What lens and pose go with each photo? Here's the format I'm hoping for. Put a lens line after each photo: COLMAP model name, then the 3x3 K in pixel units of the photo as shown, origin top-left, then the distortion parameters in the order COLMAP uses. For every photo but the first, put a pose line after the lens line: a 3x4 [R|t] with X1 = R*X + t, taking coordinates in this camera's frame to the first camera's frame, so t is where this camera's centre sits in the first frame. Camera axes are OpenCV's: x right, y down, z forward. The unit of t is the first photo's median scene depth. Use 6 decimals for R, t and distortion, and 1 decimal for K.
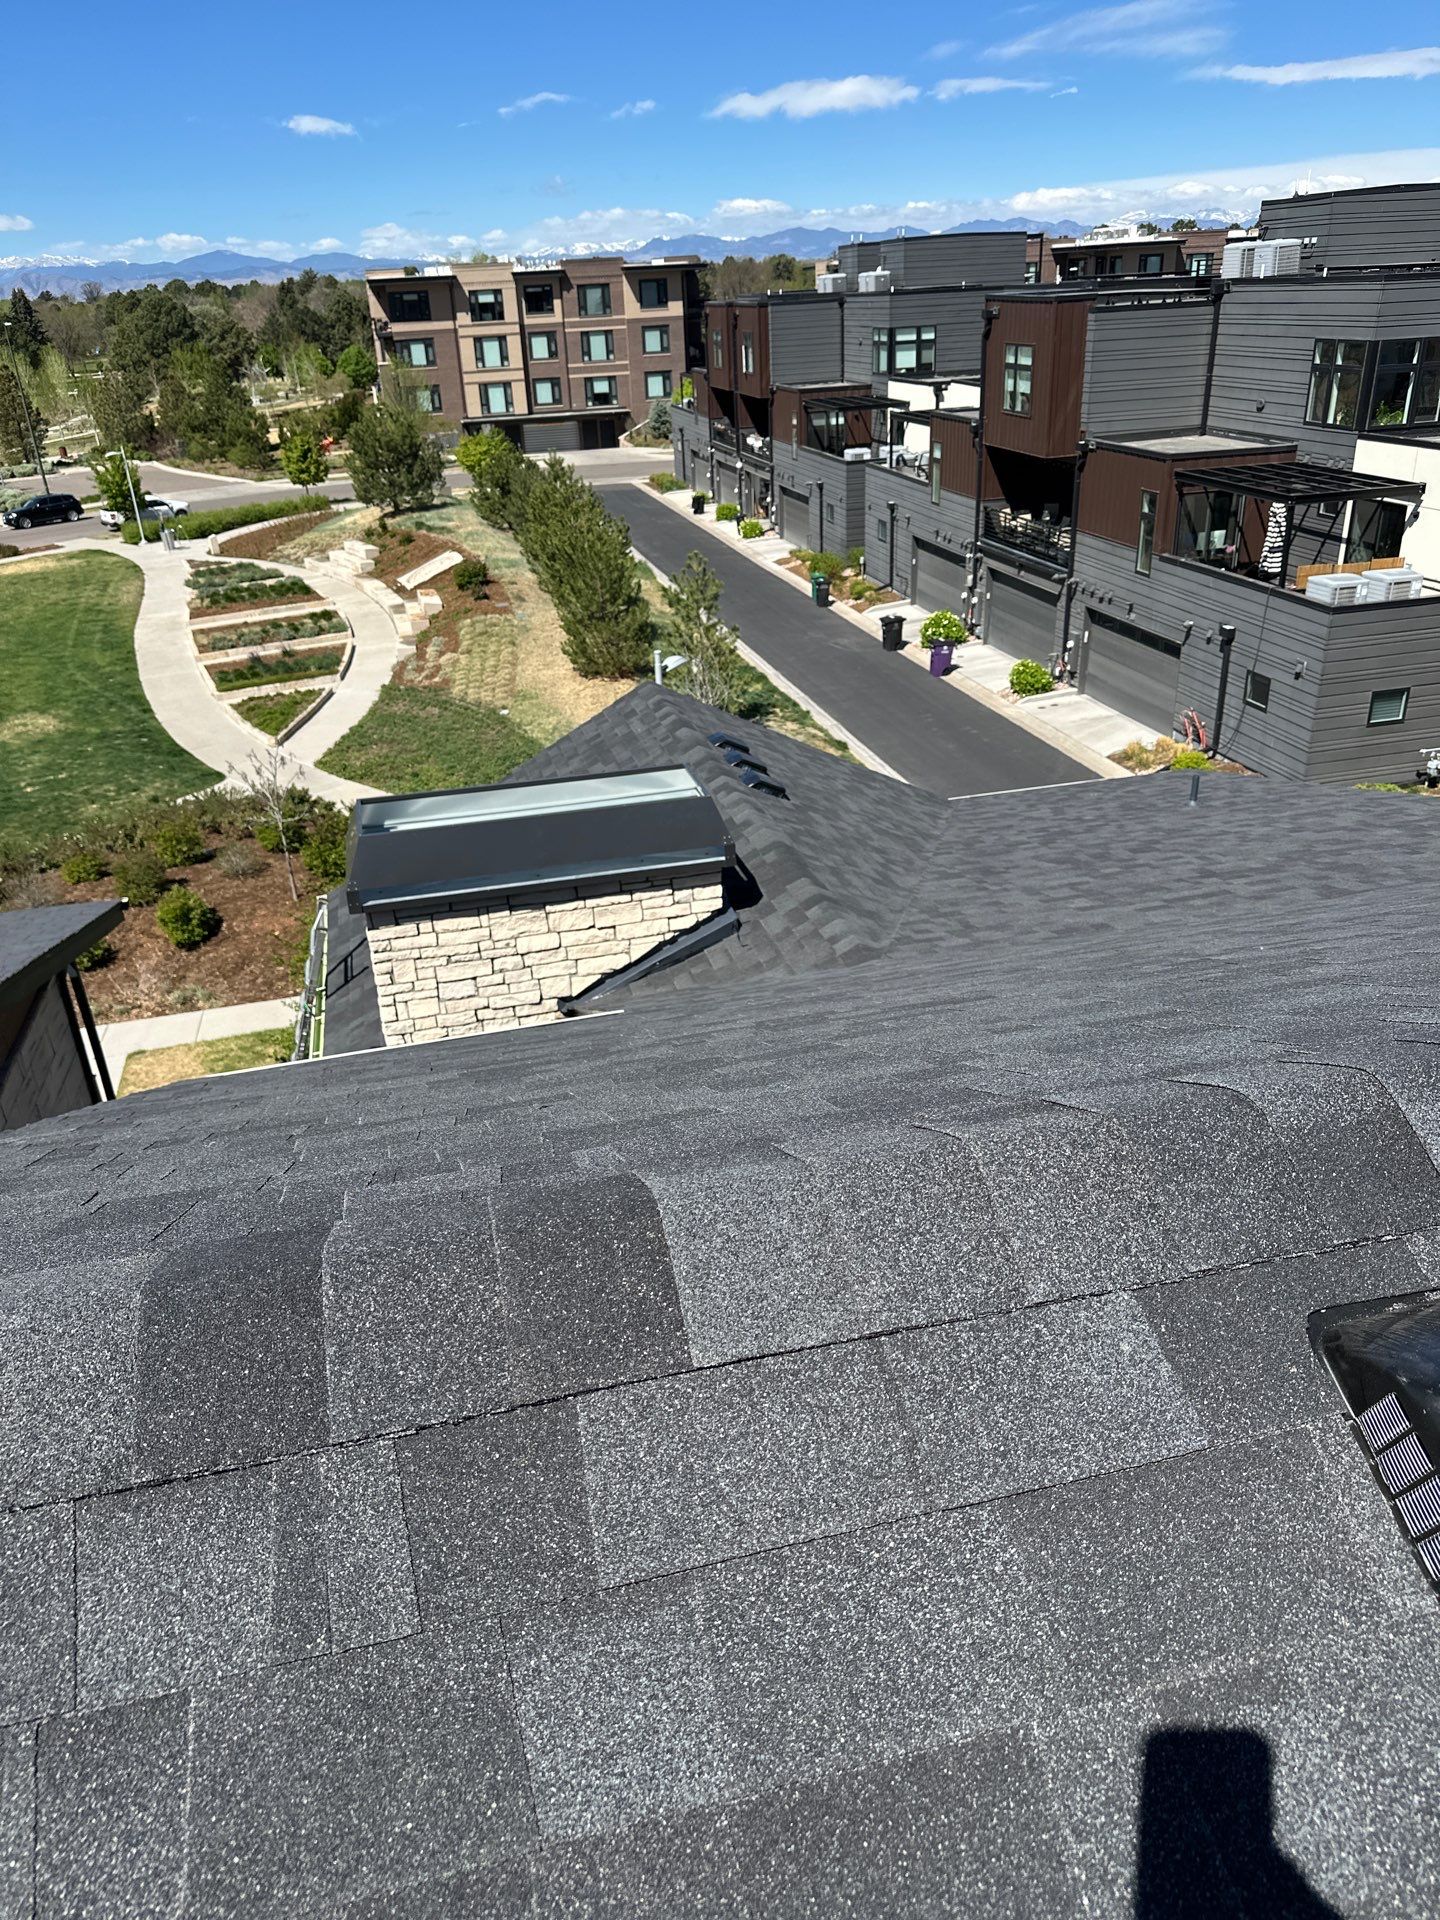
lens RADIAL K [[1388.8, 0, 704.0], [0, 1388.8, 941.3], [0, 0, 1]] dist [0.029019, -0.029868]
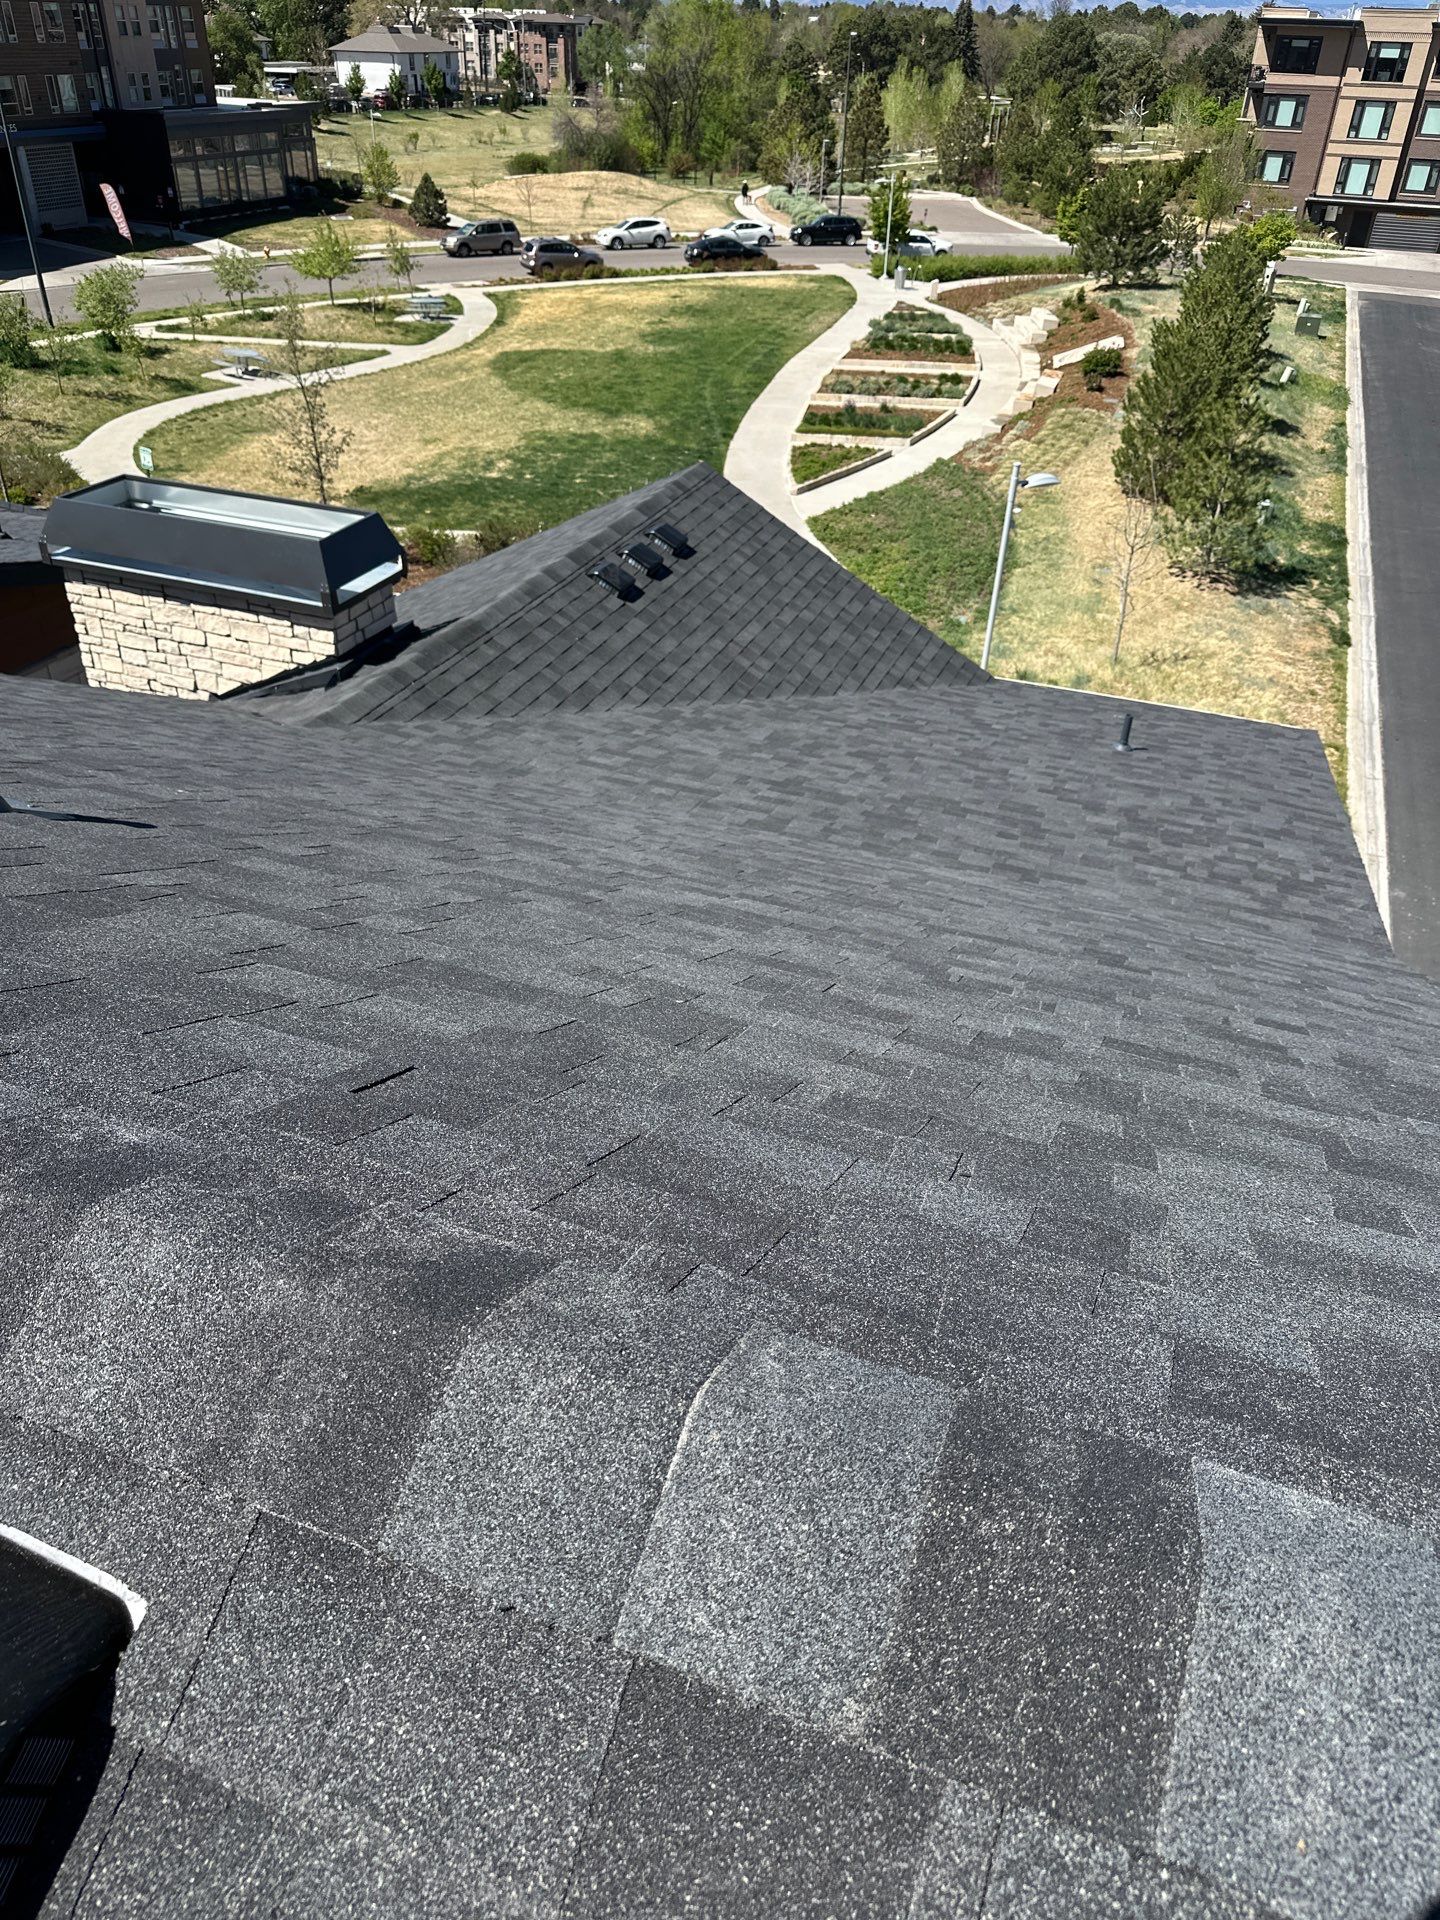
lens RADIAL K [[1388.8, 0, 732.3], [0, 1388.8, 954.6], [0, 0, 1]] dist [0.029019, -0.029868]
pose [[0.835871, 0.363477, -0.411344, 0.123726], [-0.297153, 0.929687, 0.217673, -0.020839], [0.461540, -0.059714, 0.885107, 0.030626]]
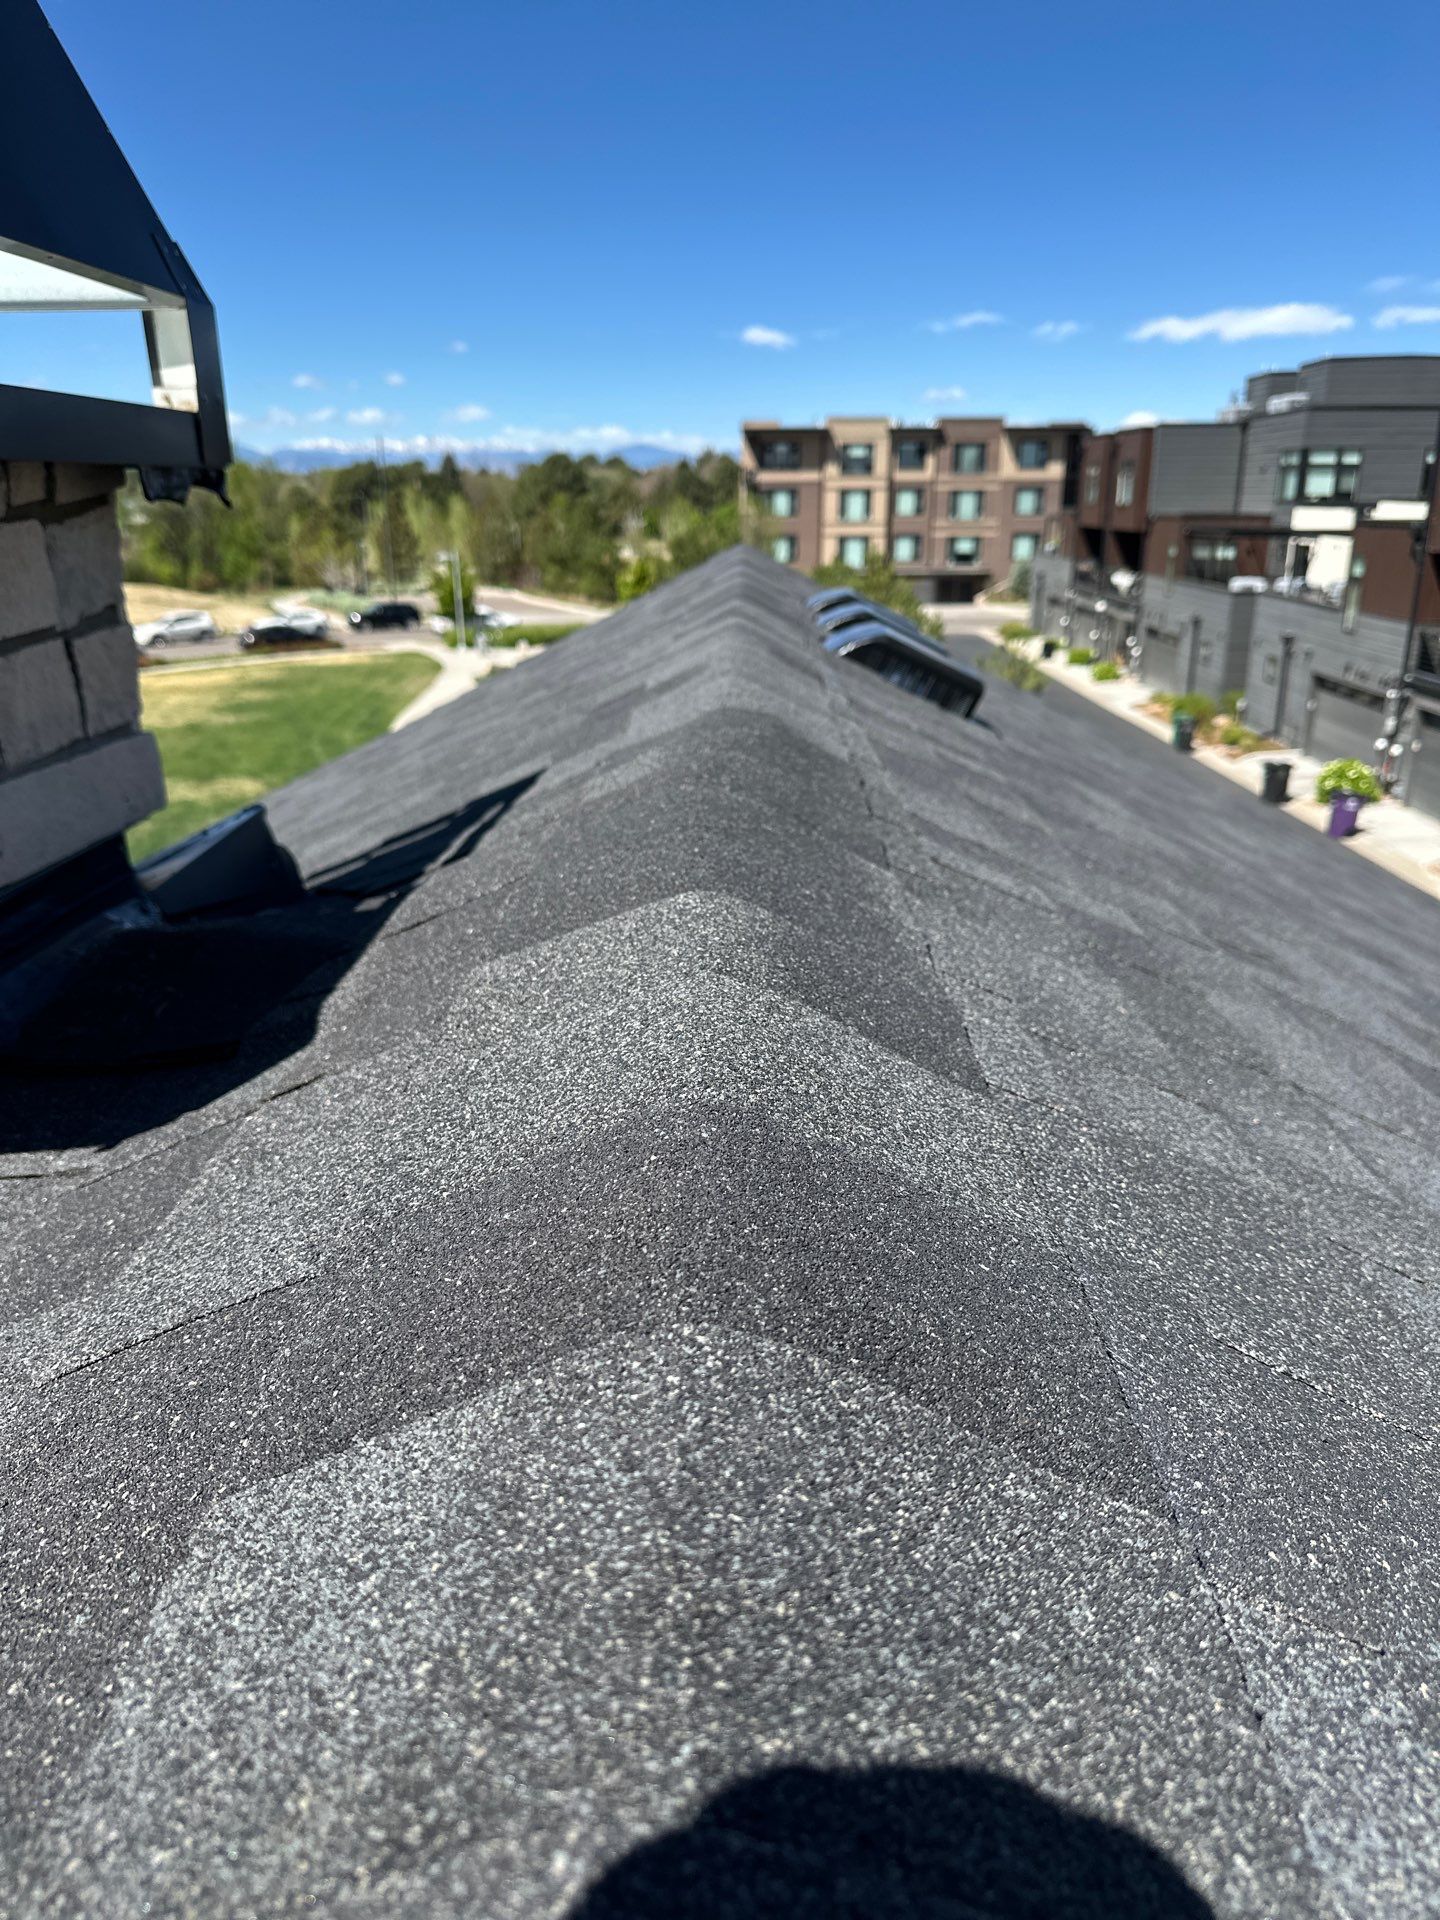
lens RADIAL K [[1388.8, 0, 722.0], [0, 1388.8, 959.1], [0, 0, 1]] dist [0.029019, -0.029868]
pose [[0.968712, 0.117927, -0.218381, 0.013920], [-0.141586, 0.985259, -0.096011, -0.006061], [0.203839, 0.123926, 0.971129, 0.150837]]
